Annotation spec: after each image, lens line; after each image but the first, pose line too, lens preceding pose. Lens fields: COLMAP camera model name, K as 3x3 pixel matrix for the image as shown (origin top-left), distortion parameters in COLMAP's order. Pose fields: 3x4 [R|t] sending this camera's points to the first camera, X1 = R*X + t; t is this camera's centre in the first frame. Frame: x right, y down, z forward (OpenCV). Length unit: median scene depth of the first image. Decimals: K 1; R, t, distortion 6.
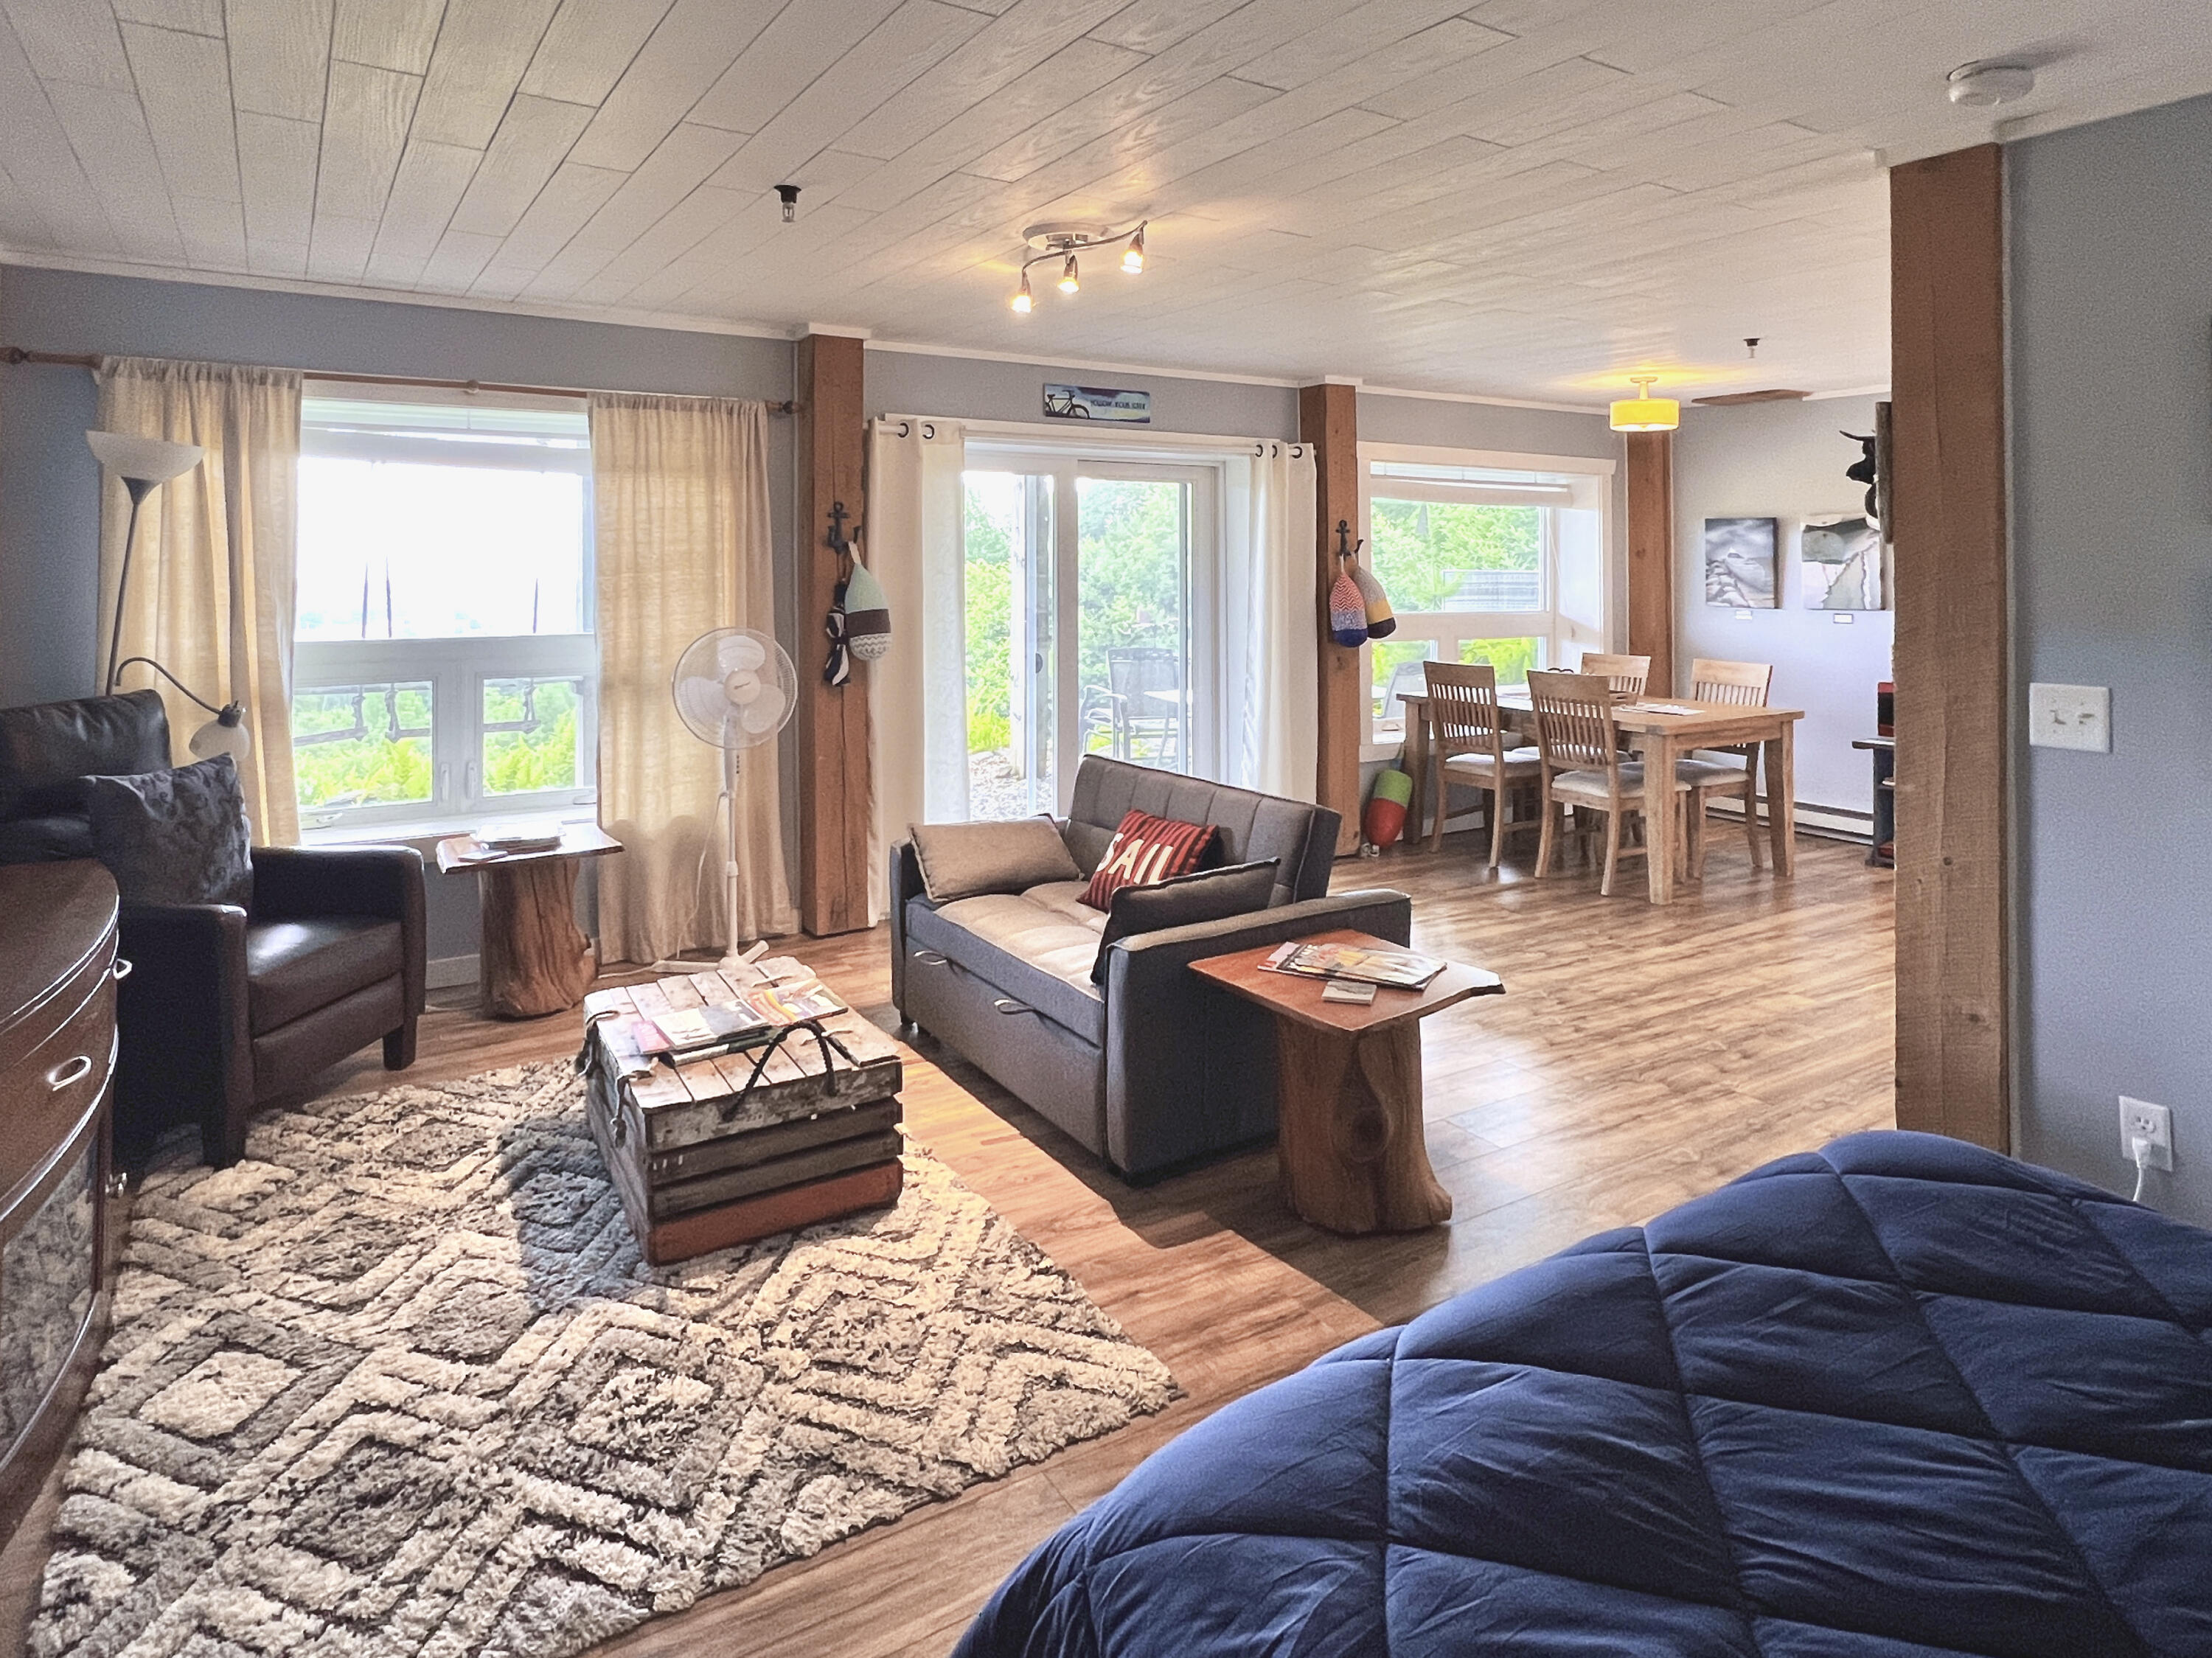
lens RADIAL K [[1319.4, 0, 1106.4], [0, 1319.4, 565.1], [0, 0, 1]] dist [0.001179, 0.001545]
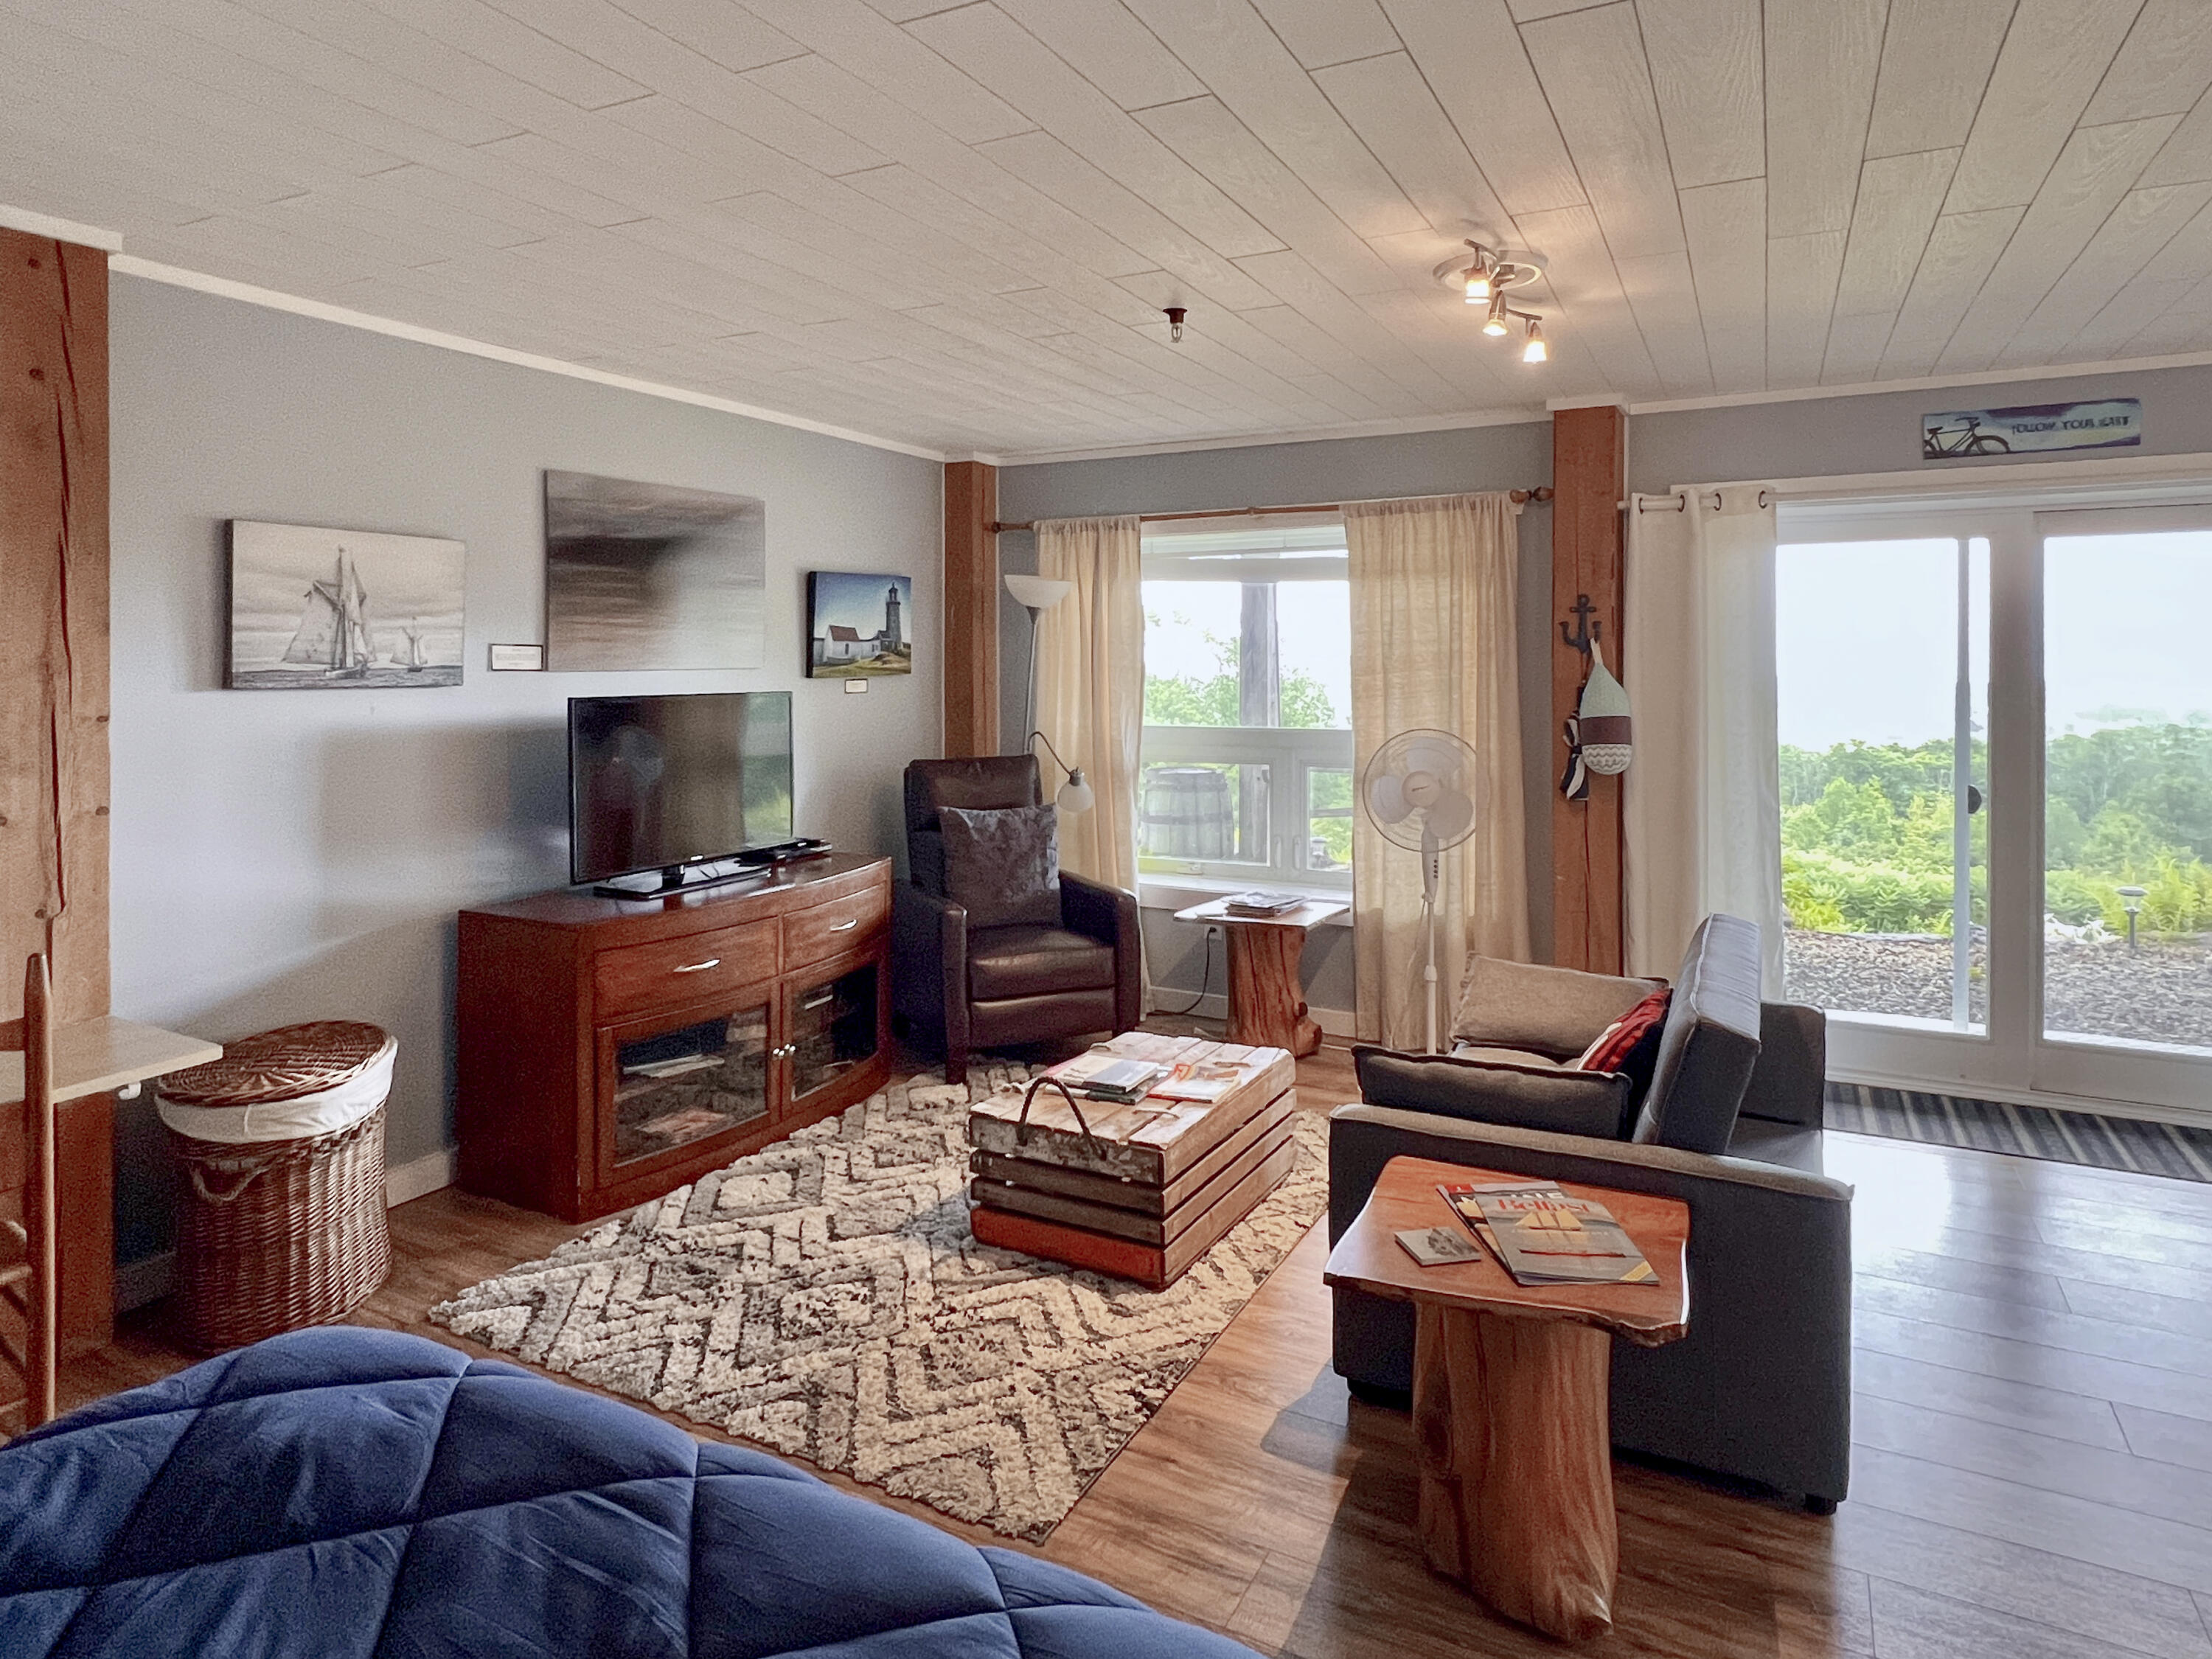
lens RADIAL K [[1319.5, 0, 1056.1], [0, 1319.5, 689.6], [0, 0, 1]] dist [0.001179, 0.001545]
pose [[0.482102, 0.017765, -0.875935, 0.488891], [0.006930, 0.999686, 0.024089, -0.008716], [0.876088, -0.017683, 0.481827, 0.304776]]
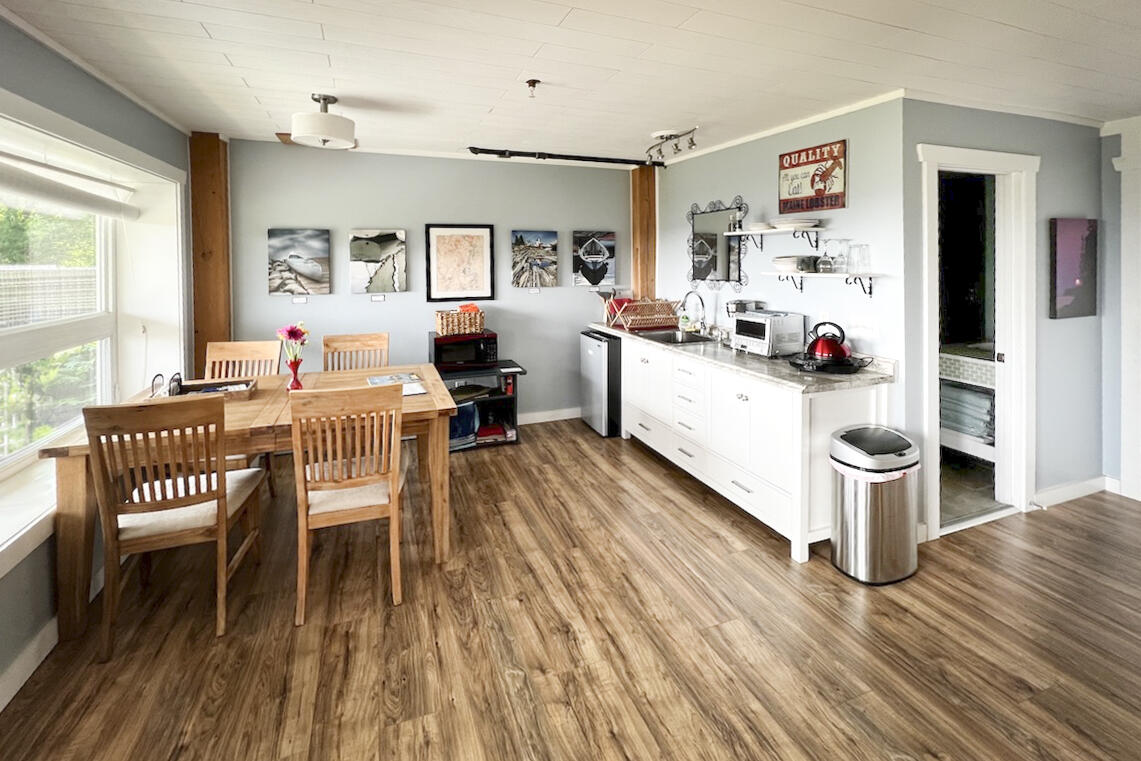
lens RADIAL K [[494.7, 0, 559.7], [0, 494.7, 267.8], [0, 0, 1]] dist [-0.000657, 0.000501]
pose [[0.173649, -0.020869, 0.984586, 0.043846], [-0.005531, 0.999739, 0.022166, -0.014995], [-0.984792, -0.009295, 0.173488, 1.122258]]
